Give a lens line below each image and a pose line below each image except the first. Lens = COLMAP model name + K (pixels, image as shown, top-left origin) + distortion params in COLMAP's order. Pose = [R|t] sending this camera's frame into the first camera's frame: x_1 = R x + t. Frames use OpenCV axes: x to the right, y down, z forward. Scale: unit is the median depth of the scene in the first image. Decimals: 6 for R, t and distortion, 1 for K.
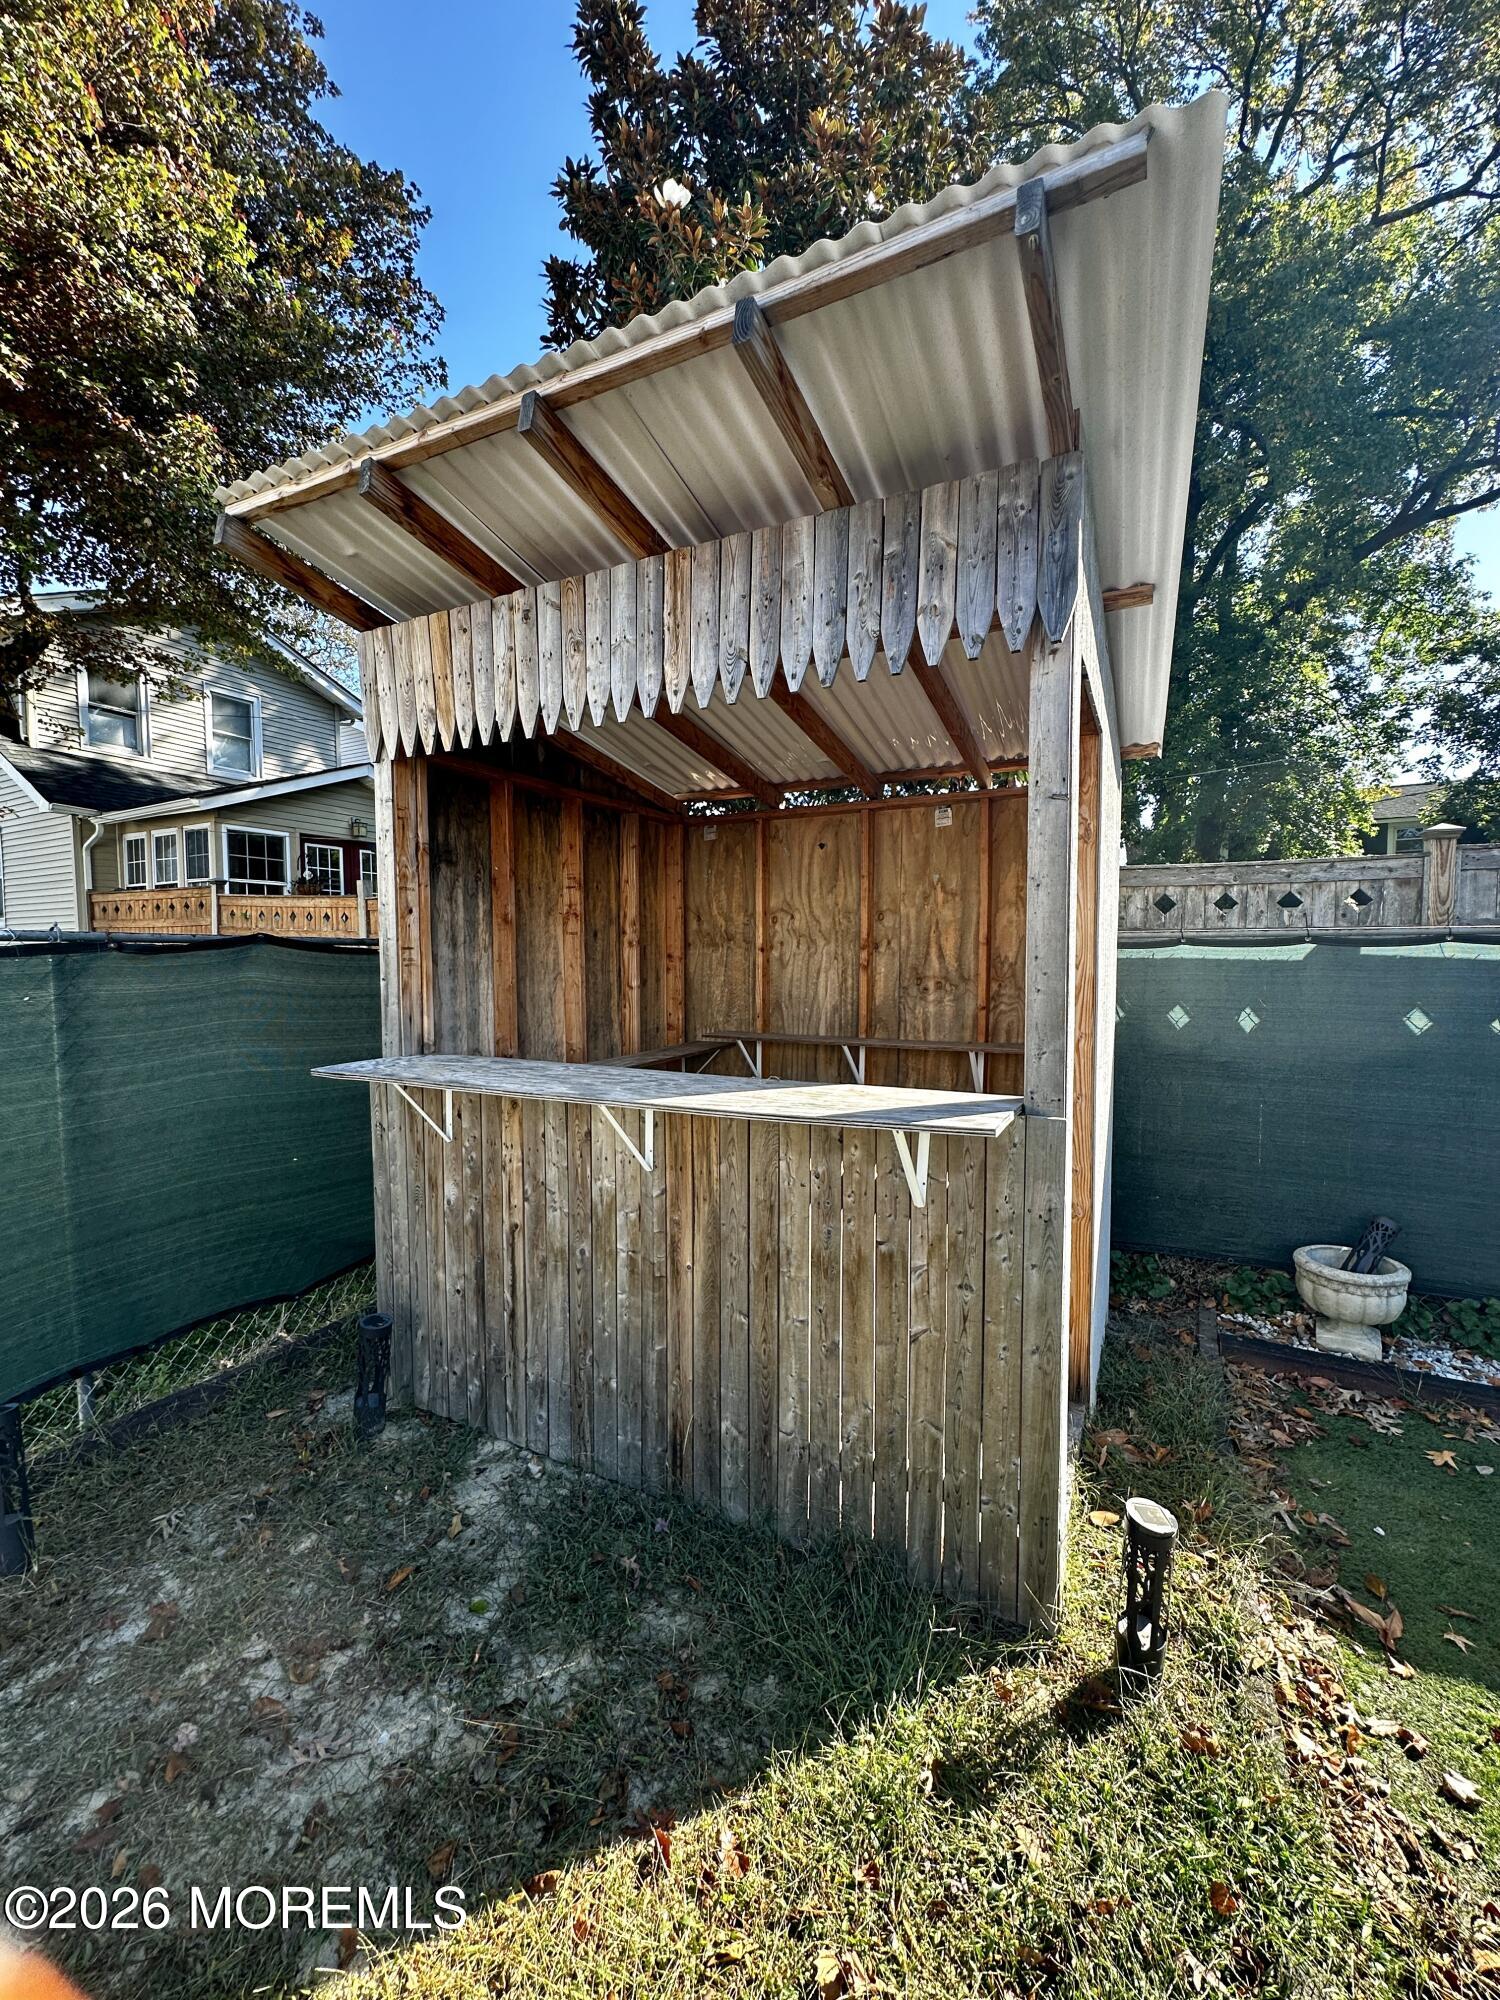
lens RADIAL K [[796.9, 0, 750.5], [0, 796.9, 996.7], [0, 0, 1]] dist [-0.003174, 0.000647]
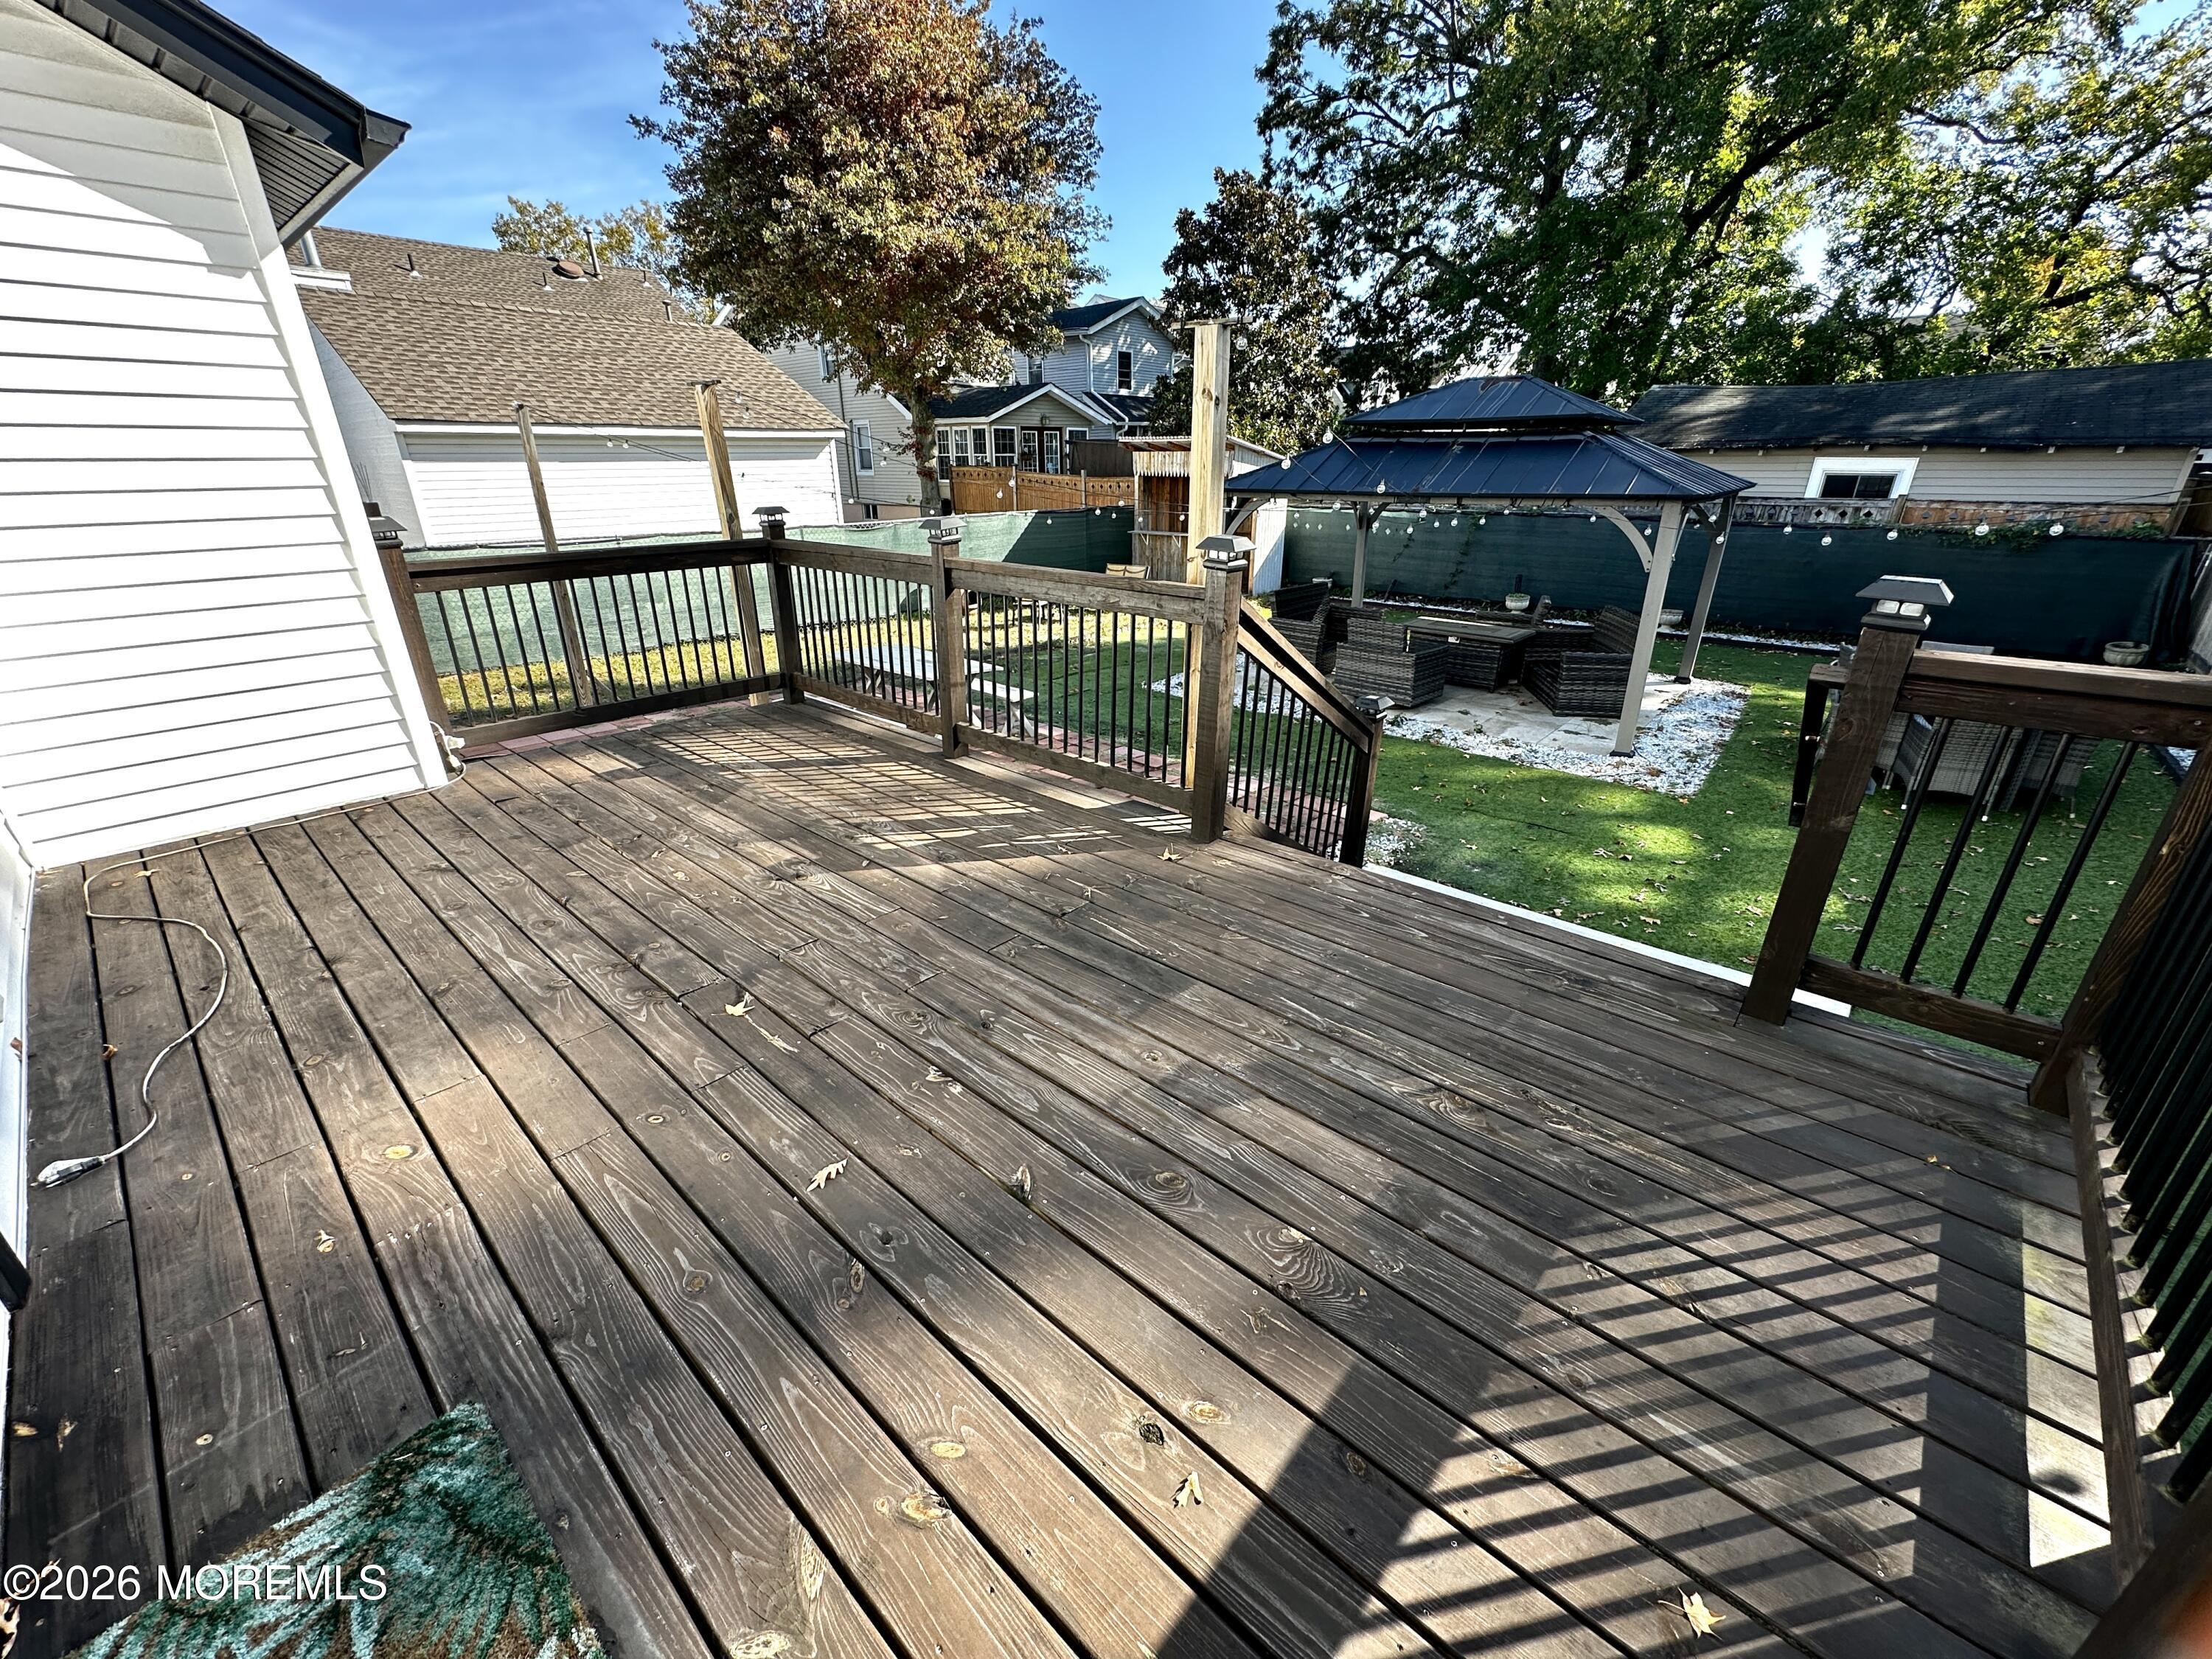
lens RADIAL K [[881.4, 0, 1102.6], [0, 881.4, 832.1], [0, 0, 1]] dist [-0.003174, 0.000647]
pose [[0.970044, 0.093745, -0.224114, 0.231331], [-0.011092, 0.938674, 0.344629, -0.017037], [0.242677, -0.331819, 0.911594, -1.368471]]
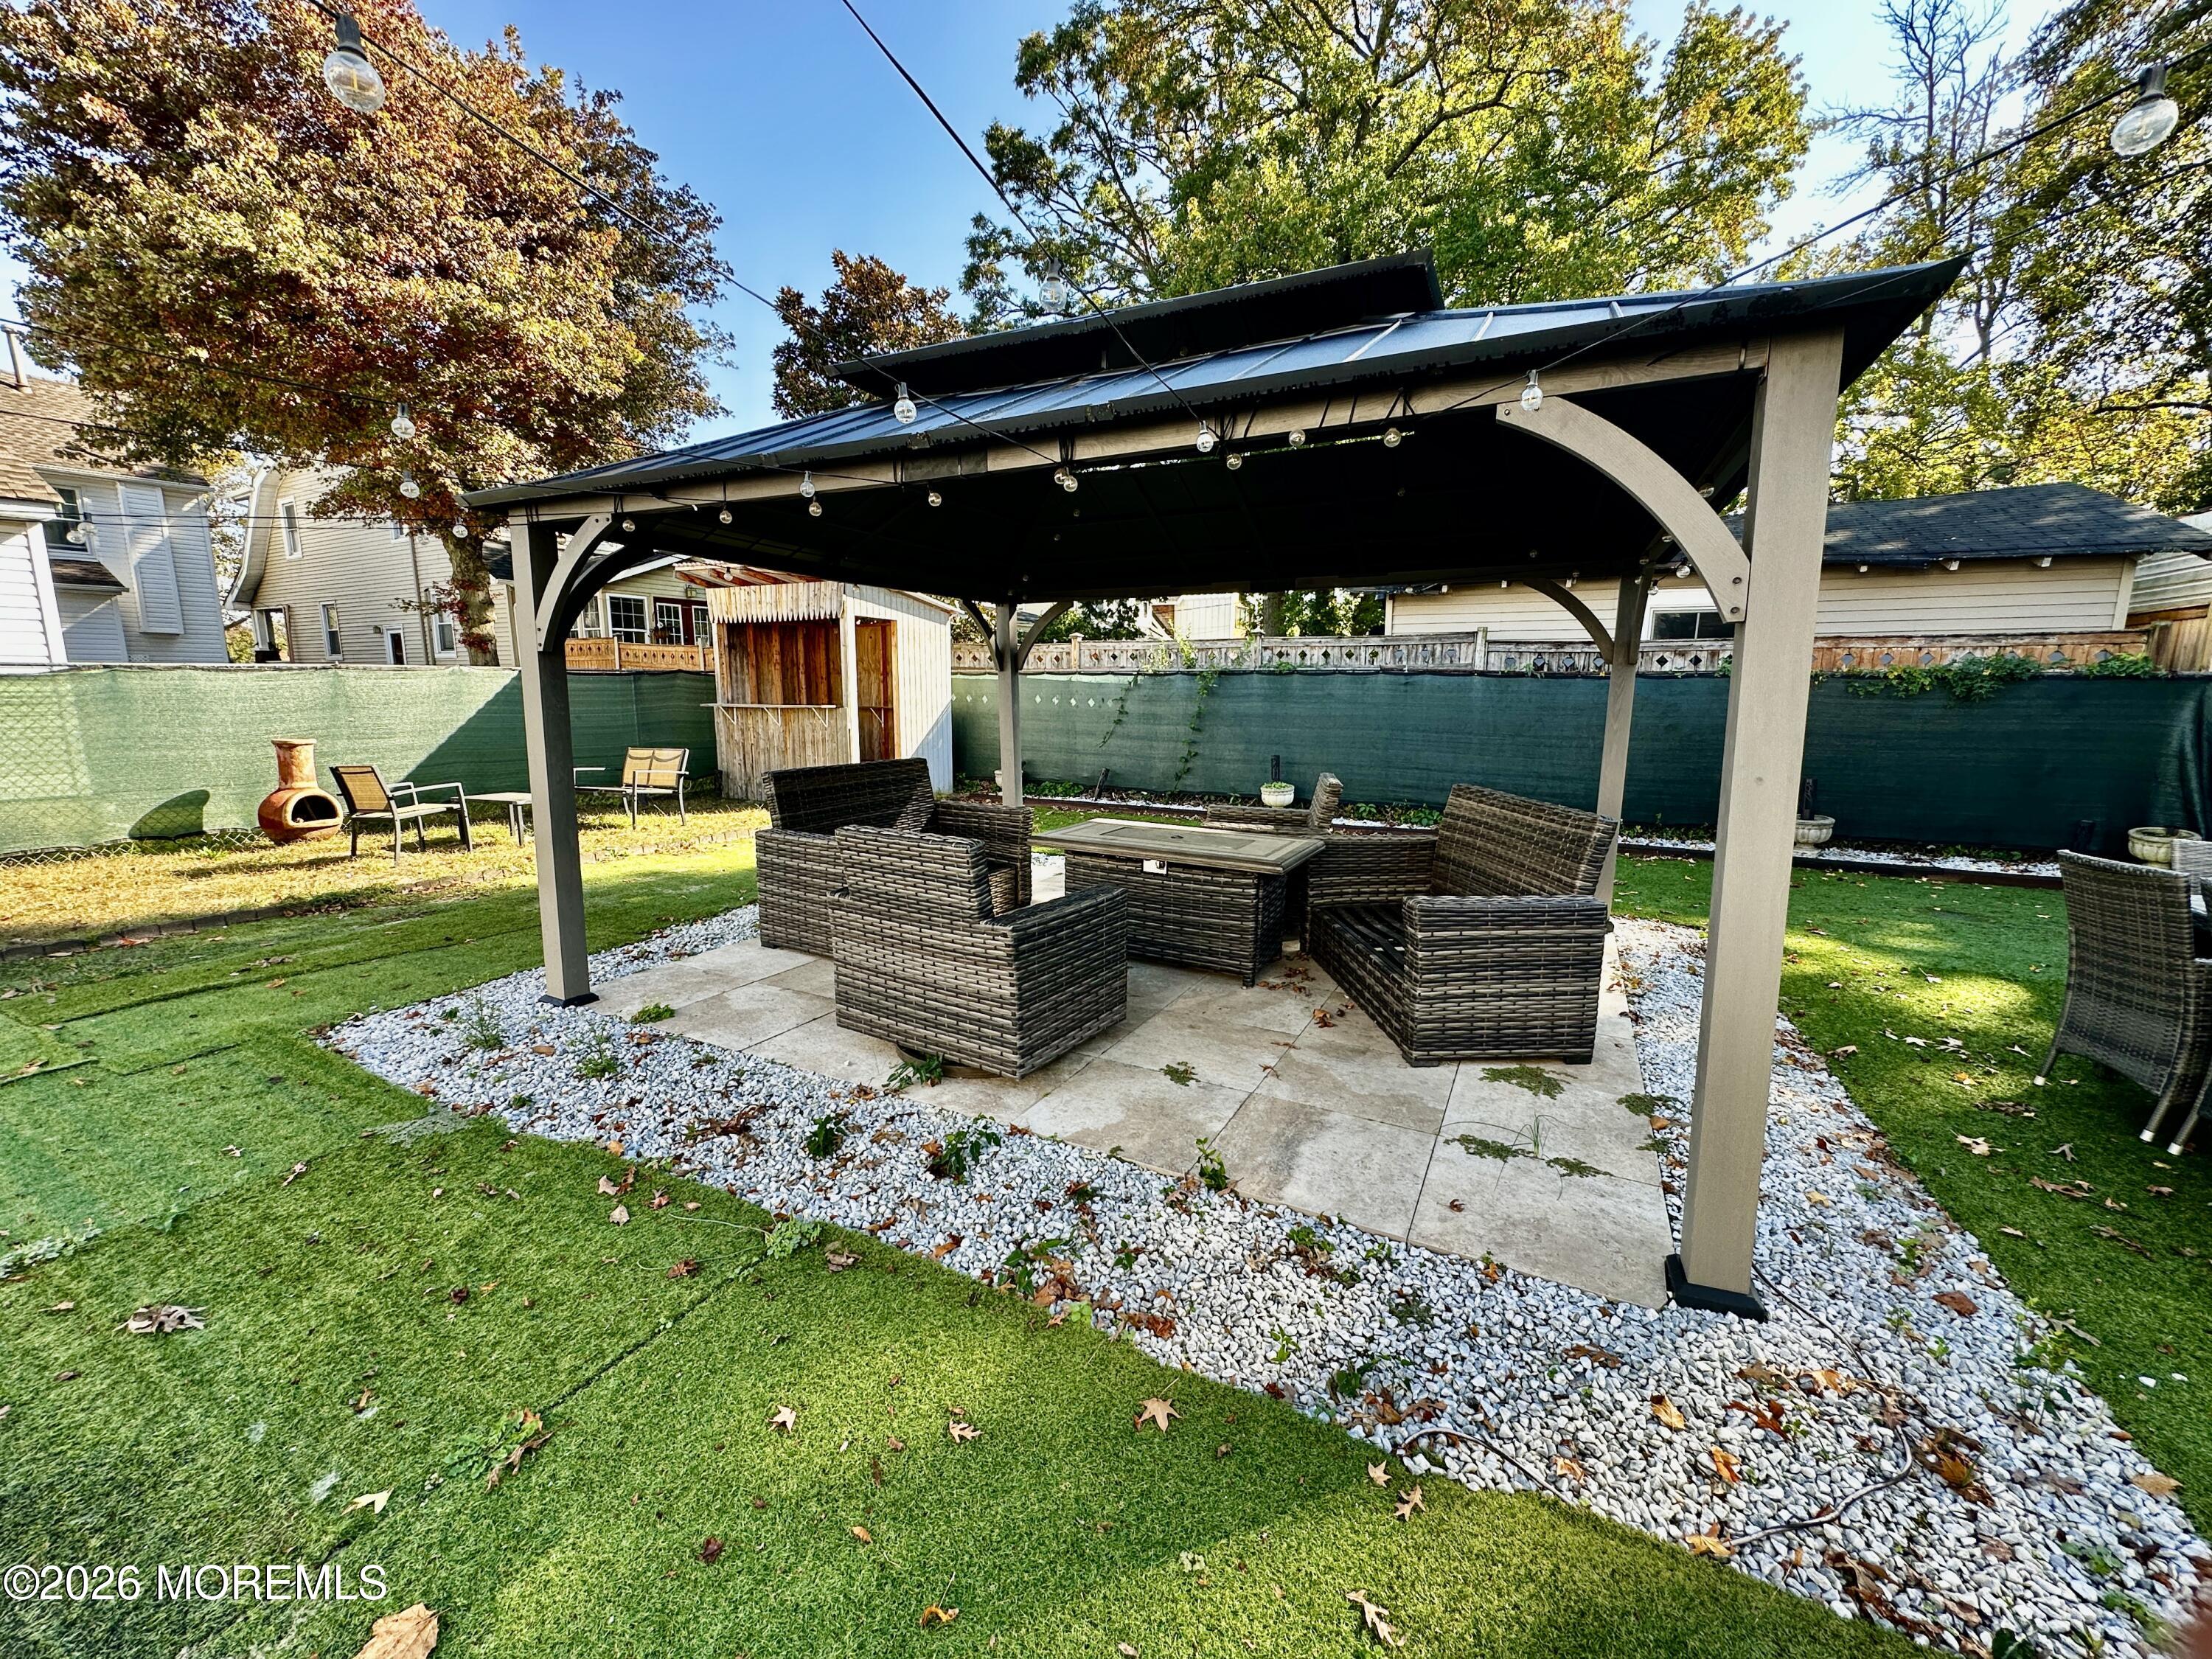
lens RADIAL K [[881.4, 0, 1104.2], [0, 881.4, 830.5], [0, 0, 1]] dist [-0.003174, 0.000647]
pose [[0.999914, 0.009522, -0.008970, 0.342261], [-0.008445, 0.993526, 0.113292, 0.045183], [0.009990, -0.113207, 0.993521, -0.774097]]
